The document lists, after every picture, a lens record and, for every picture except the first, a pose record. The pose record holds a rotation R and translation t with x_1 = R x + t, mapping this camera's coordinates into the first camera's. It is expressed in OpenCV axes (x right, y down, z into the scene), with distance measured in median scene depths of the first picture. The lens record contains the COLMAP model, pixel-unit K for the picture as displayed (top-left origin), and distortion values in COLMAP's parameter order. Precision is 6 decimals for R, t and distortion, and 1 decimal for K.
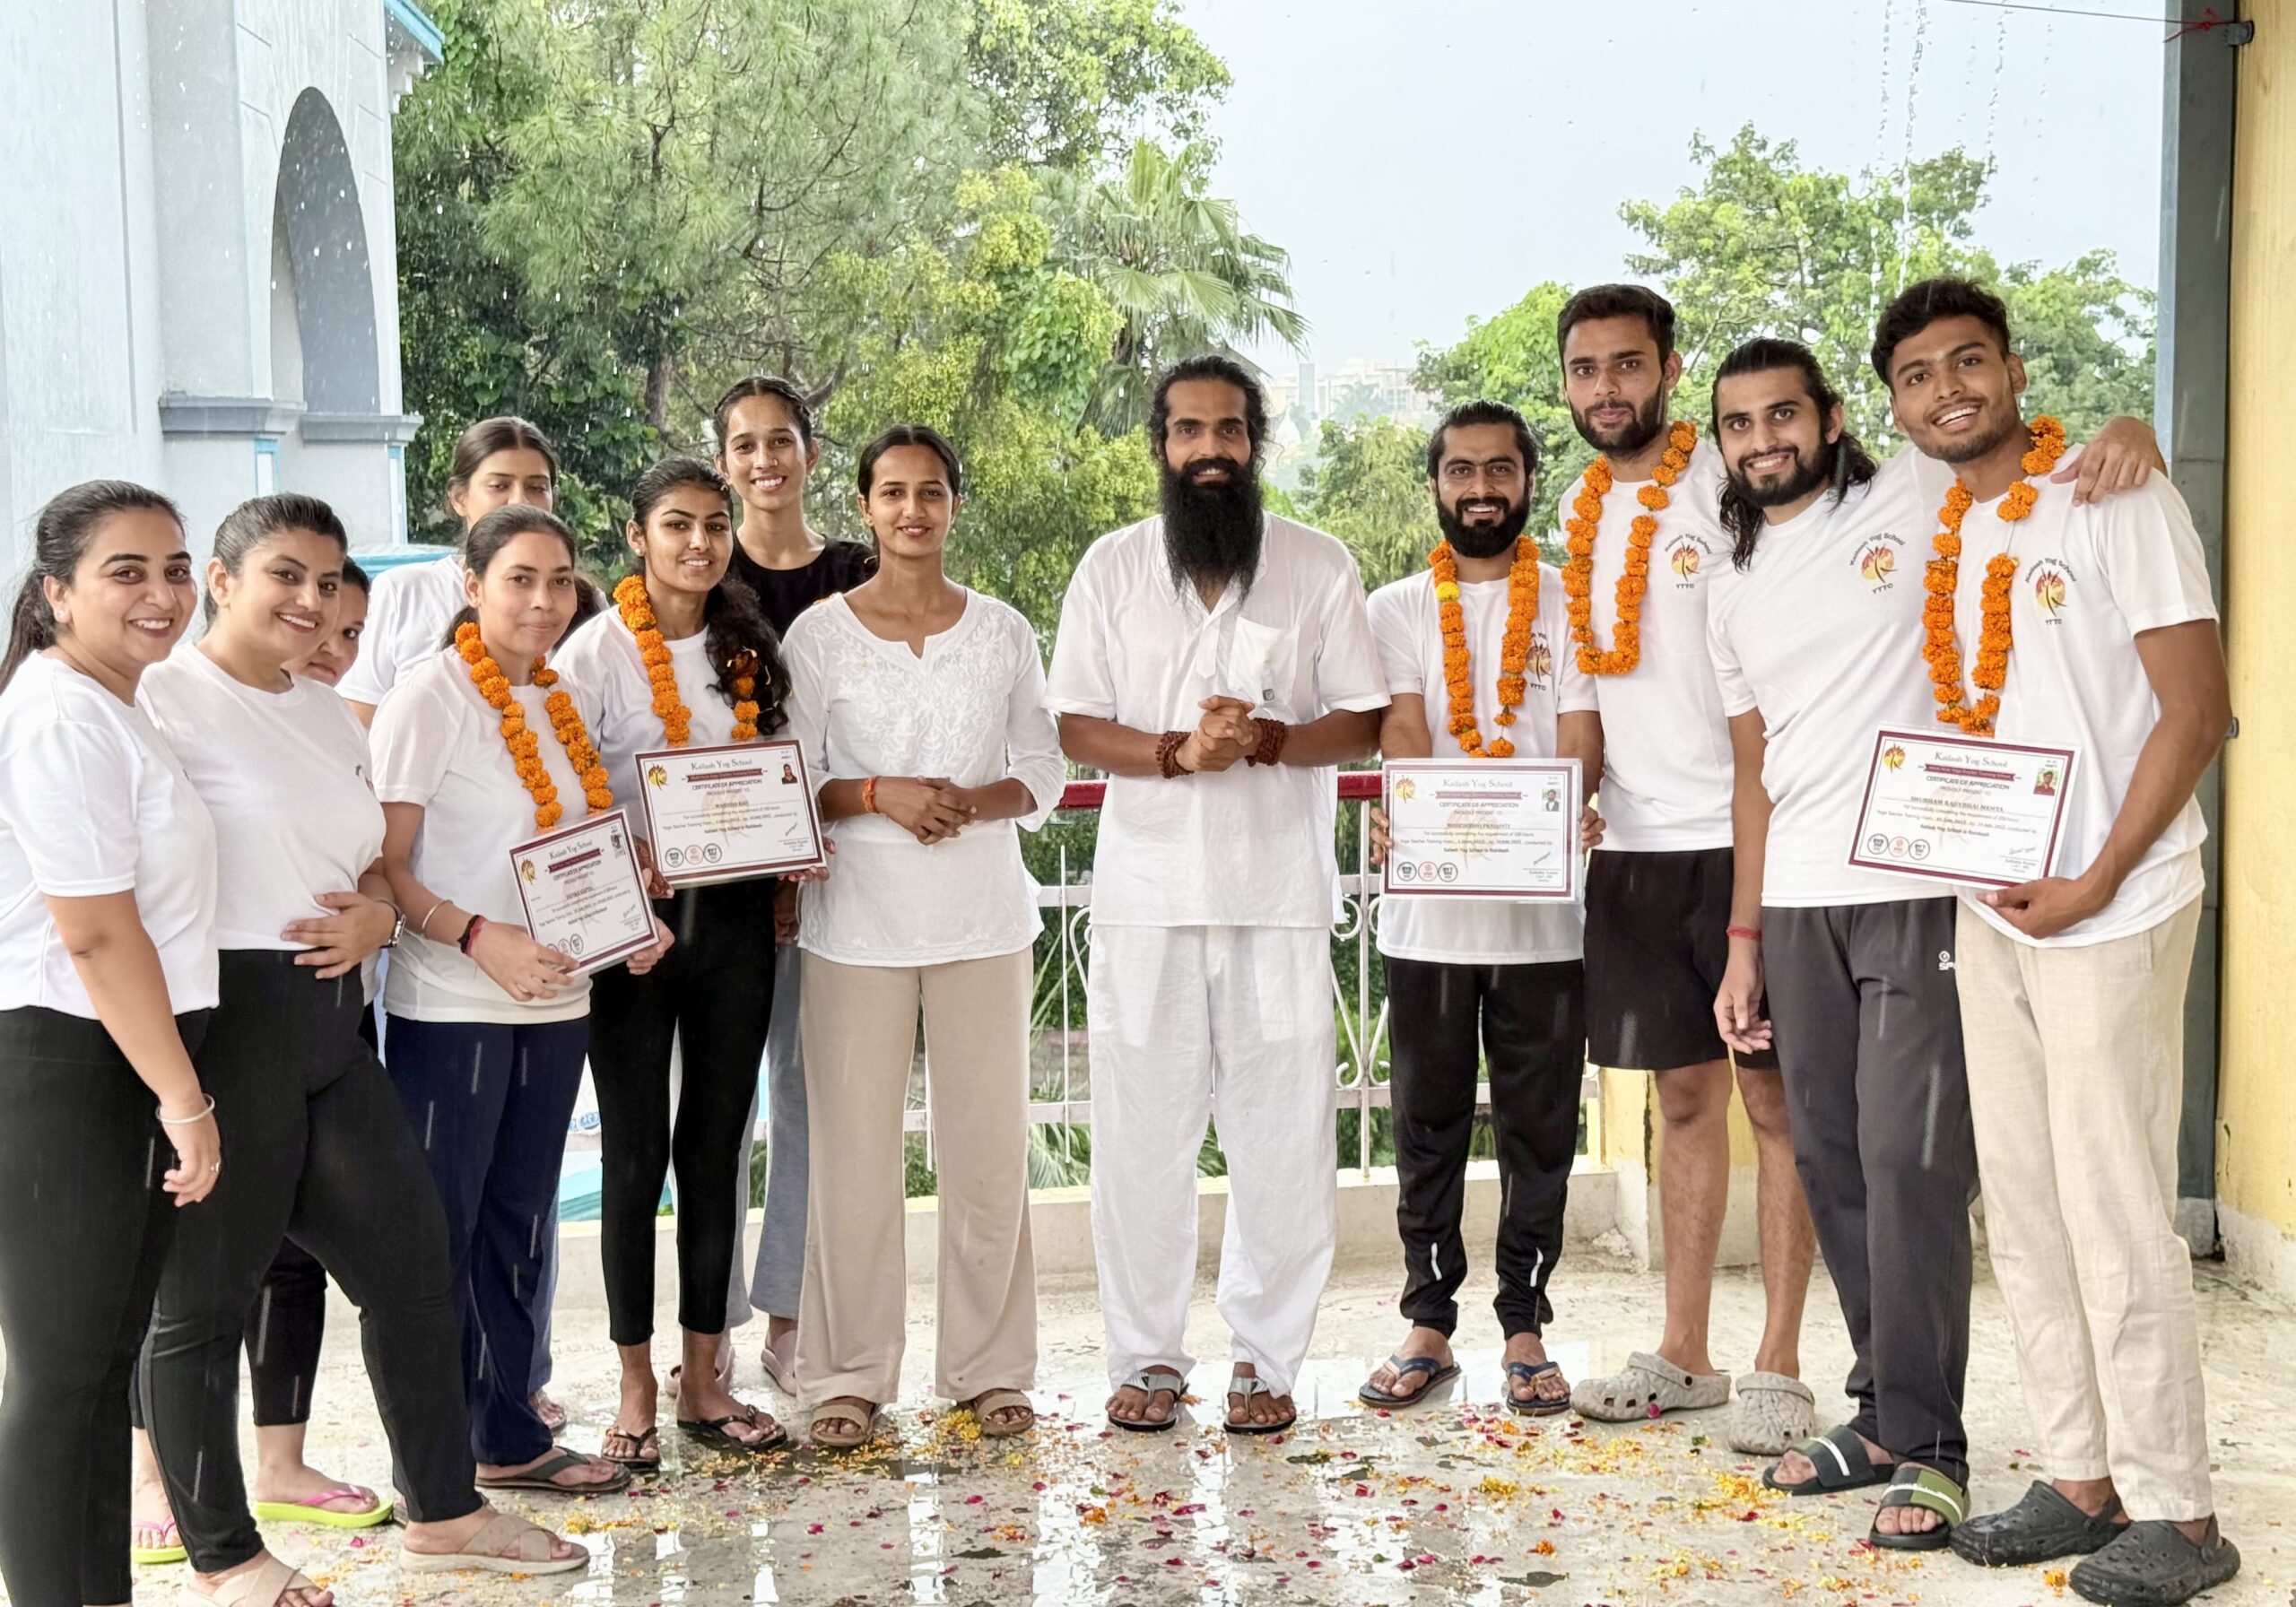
lens RADIAL K [[3907.9, 0, 1185.4], [0, 3907.9, 795.6], [0, 0, 1]] dist [0.240520, -0.197657]
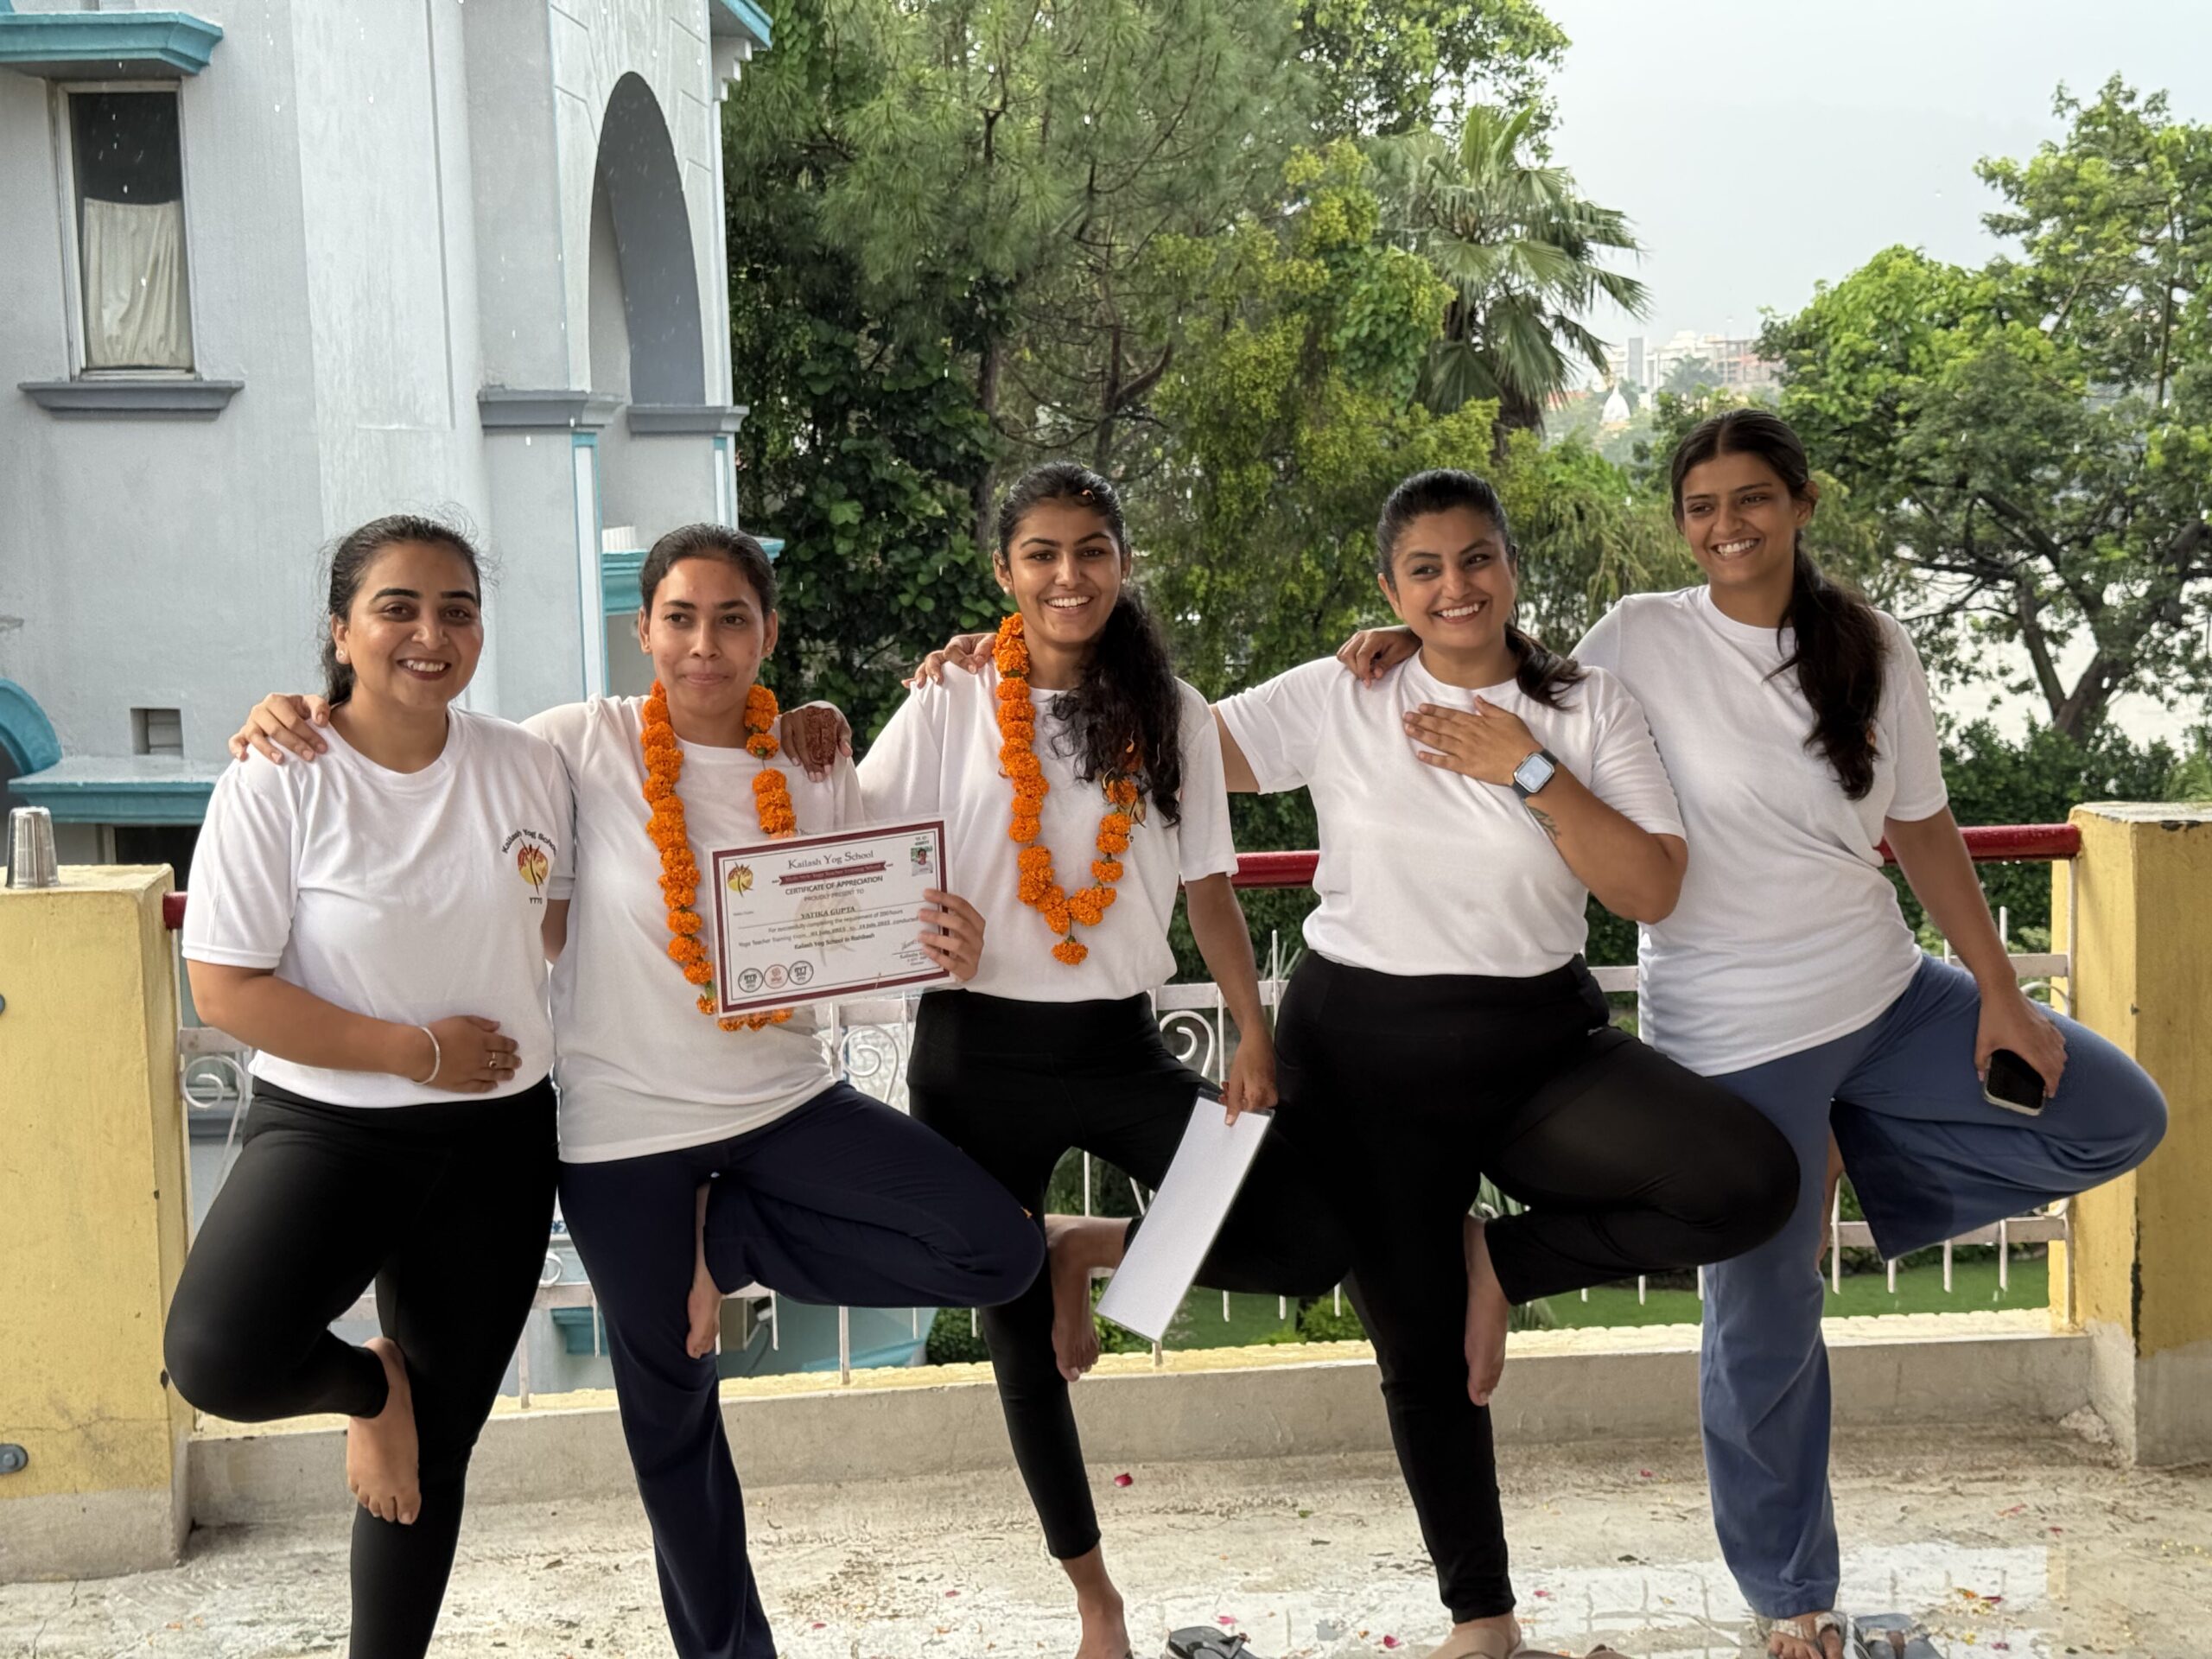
lens RADIAL K [[3091.0, 0, 1106.0], [0, 3091.0, 829.5], [0, 0, 1]] dist [0.213128, -0.487972]
pose [[0.992431, 0.003376, -0.122757, -0.006159], [0.001774, 0.999123, 0.041825, -0.020282], [0.122791, -0.041726, 0.991555, 0.210211]]
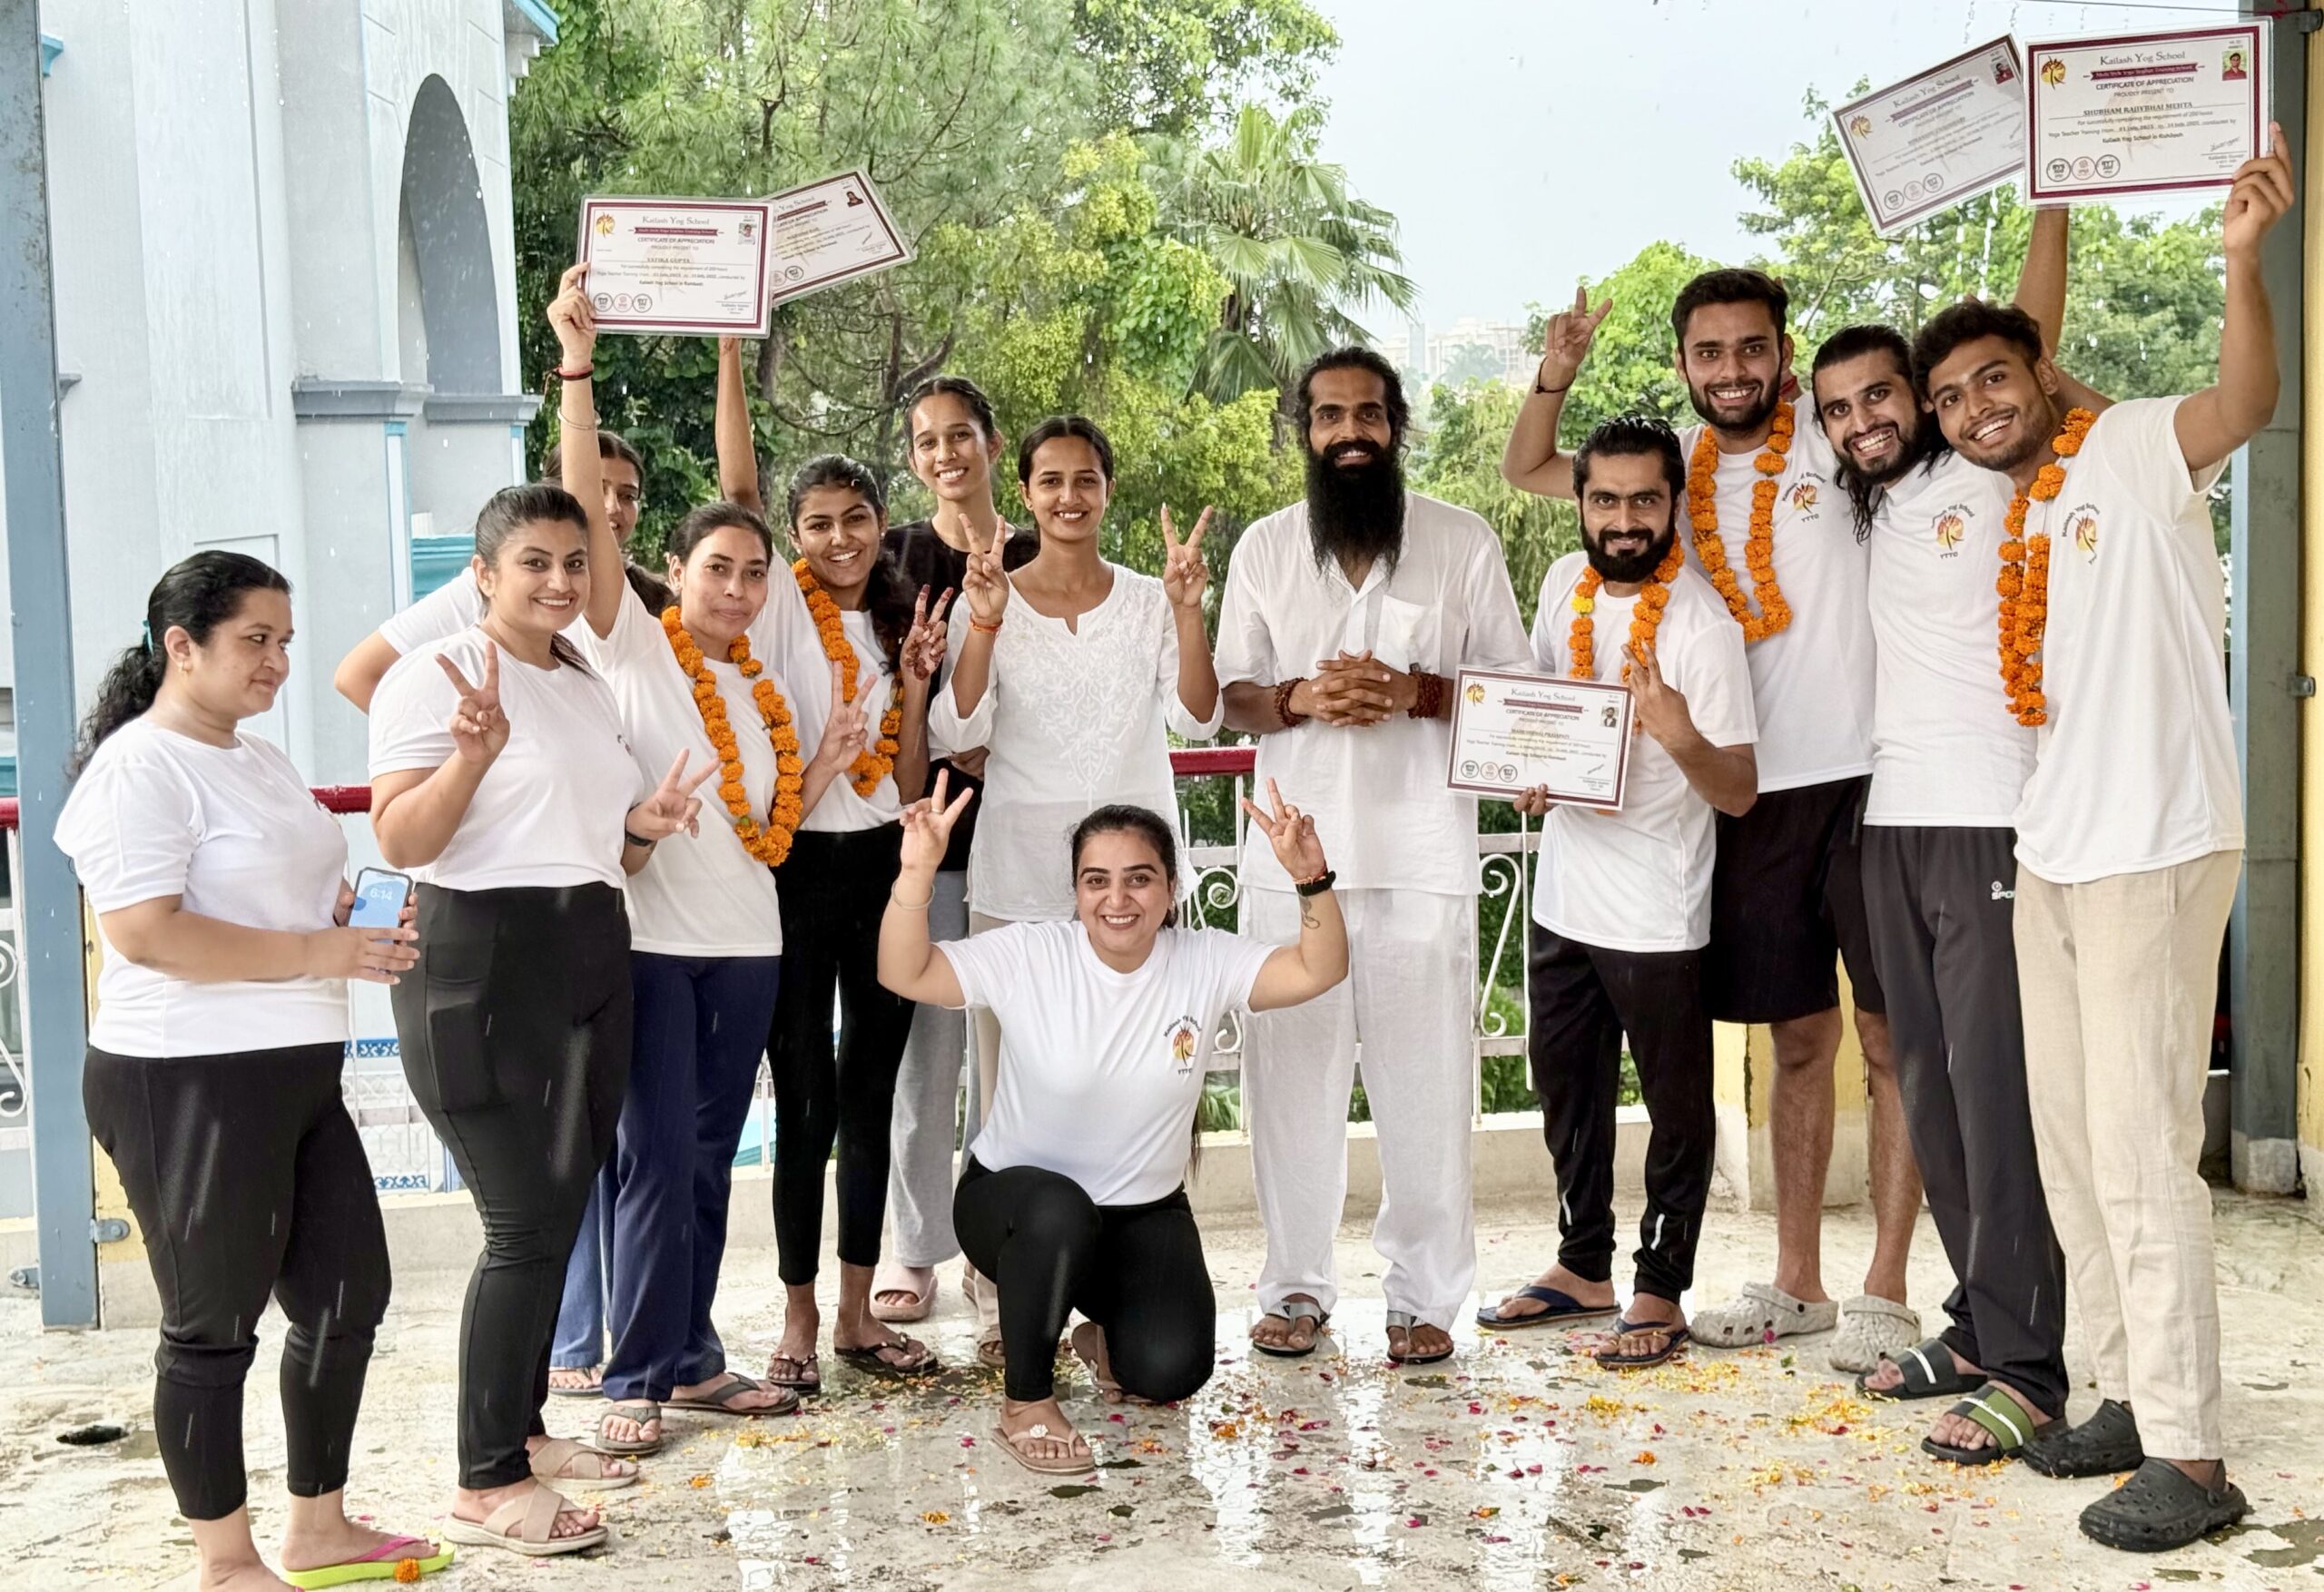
lens RADIAL K [[4259.5, 0, 1162.0], [0, 4259.5, 796.0], [0, 0, 1]] dist [0.233048, -0.232202]
pose [[0.999505, -0.008984, -0.030137, -0.001938], [0.009179, 0.999938, 0.006334, 0.001039], [0.030078, -0.006608, 0.999526, -0.086623]]
